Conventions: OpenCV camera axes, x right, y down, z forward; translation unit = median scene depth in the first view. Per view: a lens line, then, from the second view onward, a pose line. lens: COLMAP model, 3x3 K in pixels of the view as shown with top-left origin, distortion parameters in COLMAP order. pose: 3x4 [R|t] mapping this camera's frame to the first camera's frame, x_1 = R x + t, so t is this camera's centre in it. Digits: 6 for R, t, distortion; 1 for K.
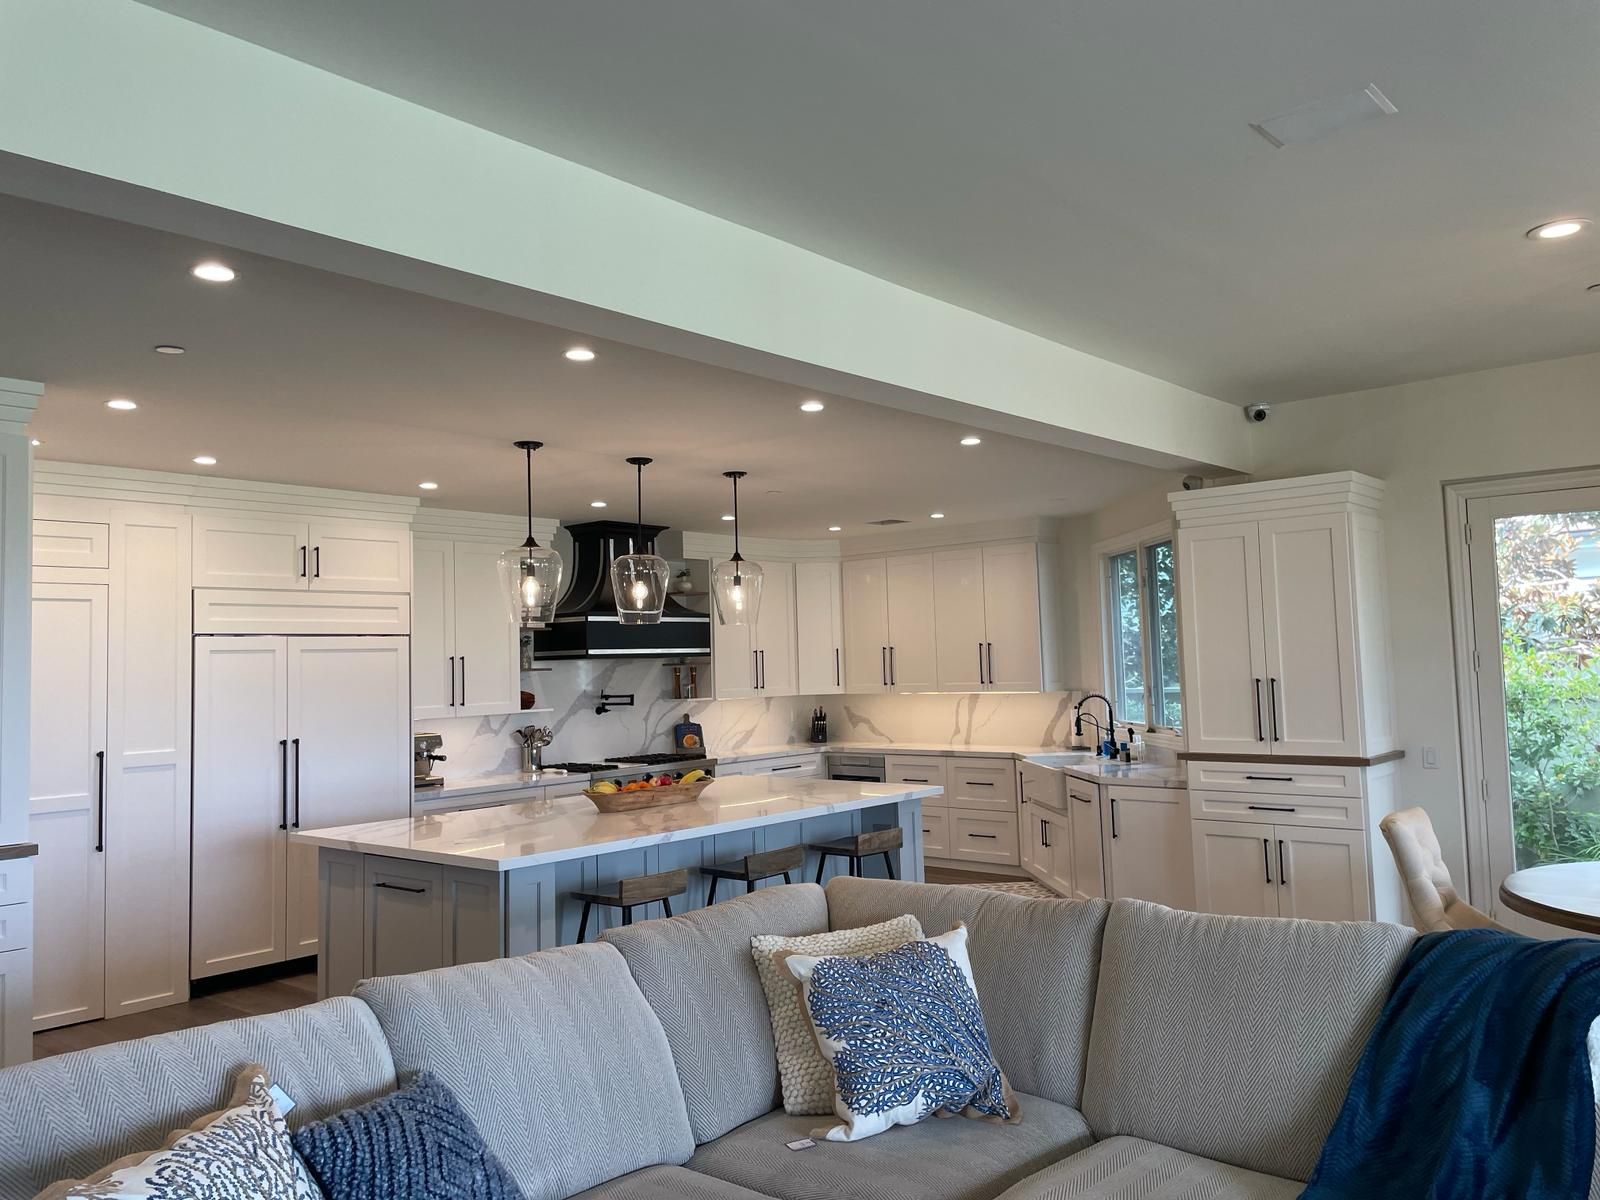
lens RADIAL K [[1210.2, 0, 792.3], [0, 1210.2, 594.1], [0, 0, 1]] dist [0.100678, -0.126095]
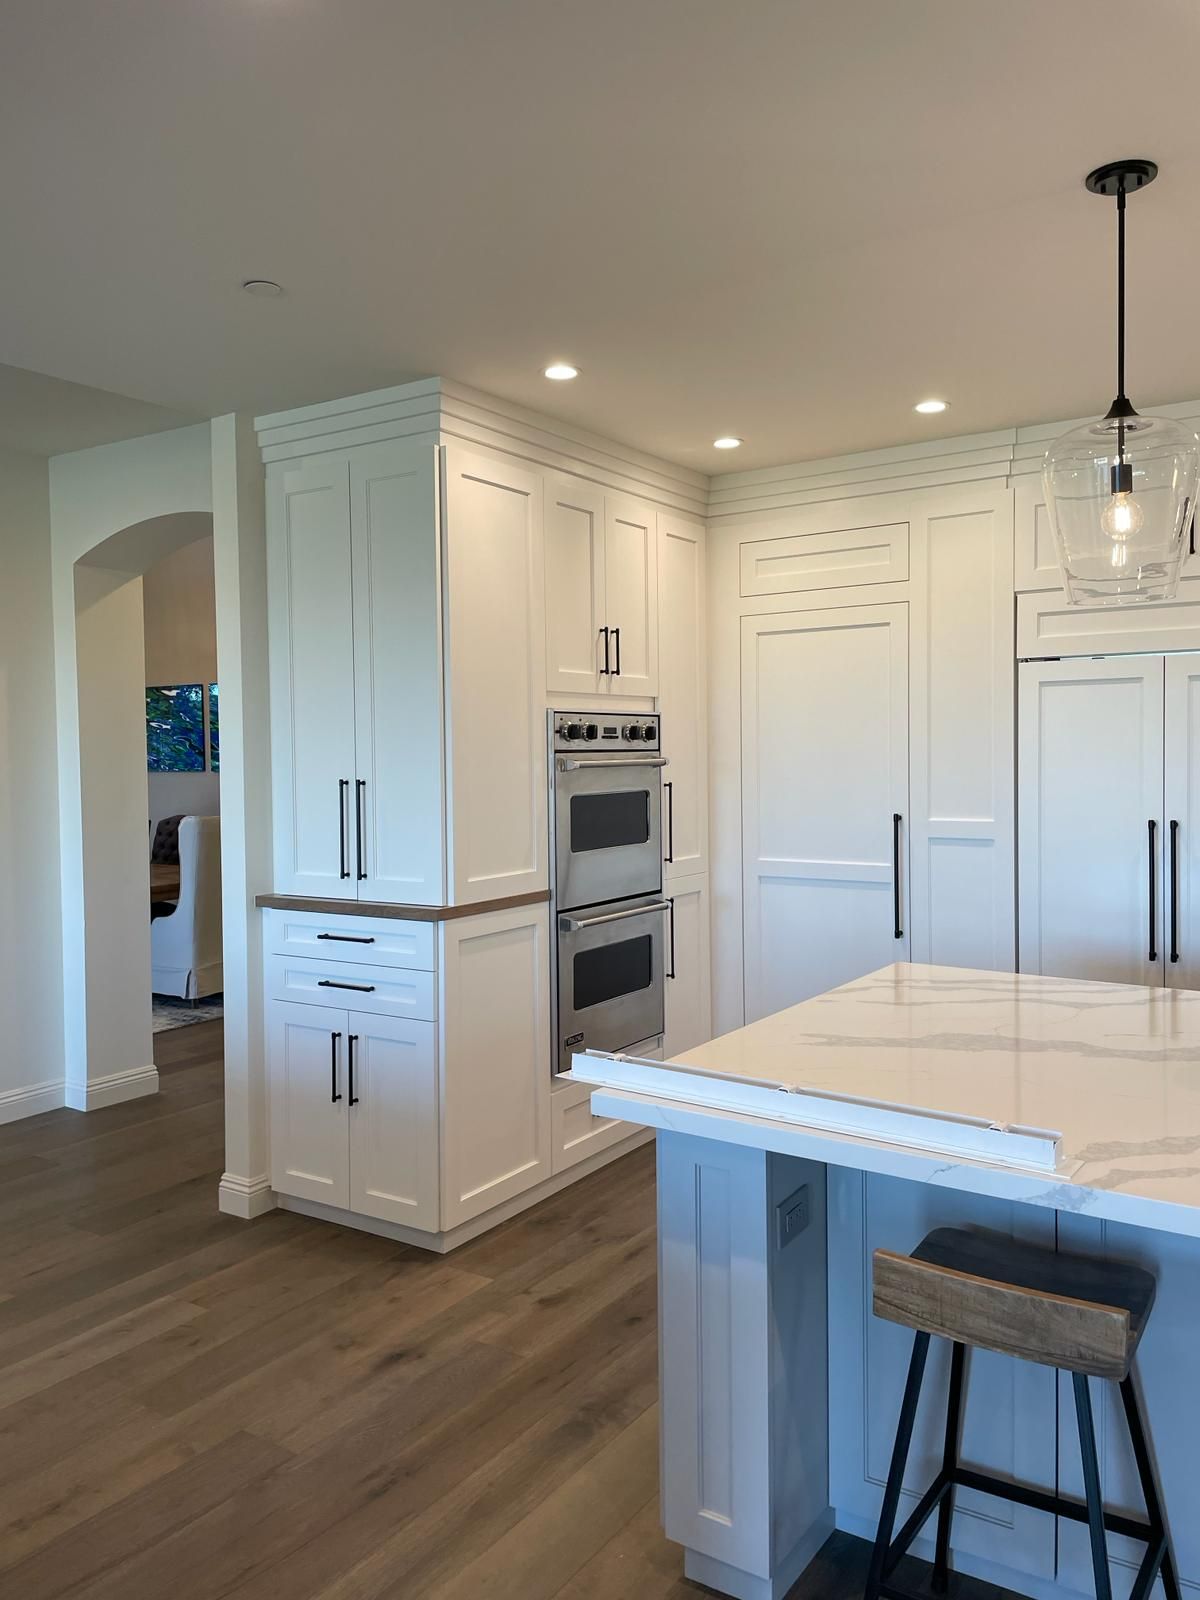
lens RADIAL K [[1210.2, 0, 590.3], [0, 1210.2, 777.0], [0, 0, 1]] dist [0.100678, -0.126095]
pose [[0.128704, 0.048639, -0.990489, 0.132865], [0.069176, 0.995923, 0.057895, 0.031384], [0.989267, -0.075970, 0.124815, 0.494738]]
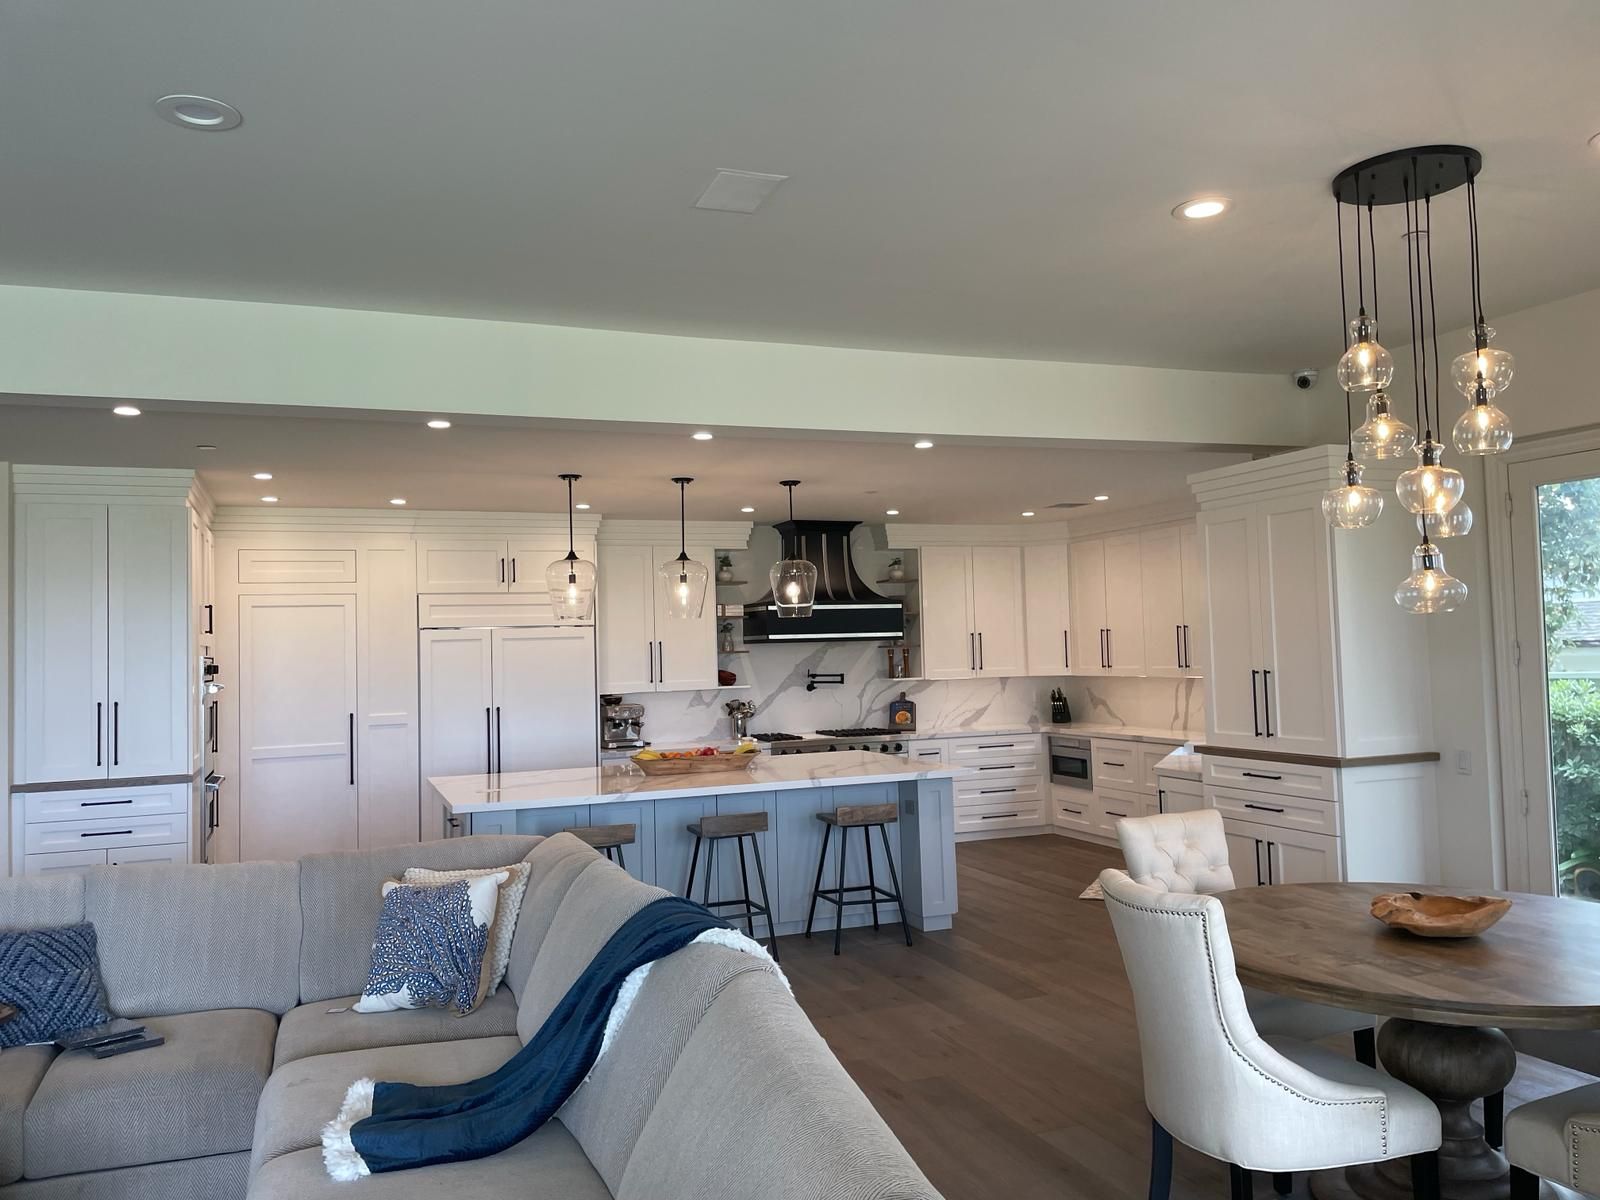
lens RADIAL K [[1210.2, 0, 792.3], [0, 1210.2, 594.1], [0, 0, 1]] dist [0.100678, -0.126095]
pose [[0.885201, -0.018138, -0.464856, 0.372675], [0.030280, 0.999367, 0.018668, -0.013029], [0.464223, -0.030600, 0.885190, 0.002583]]
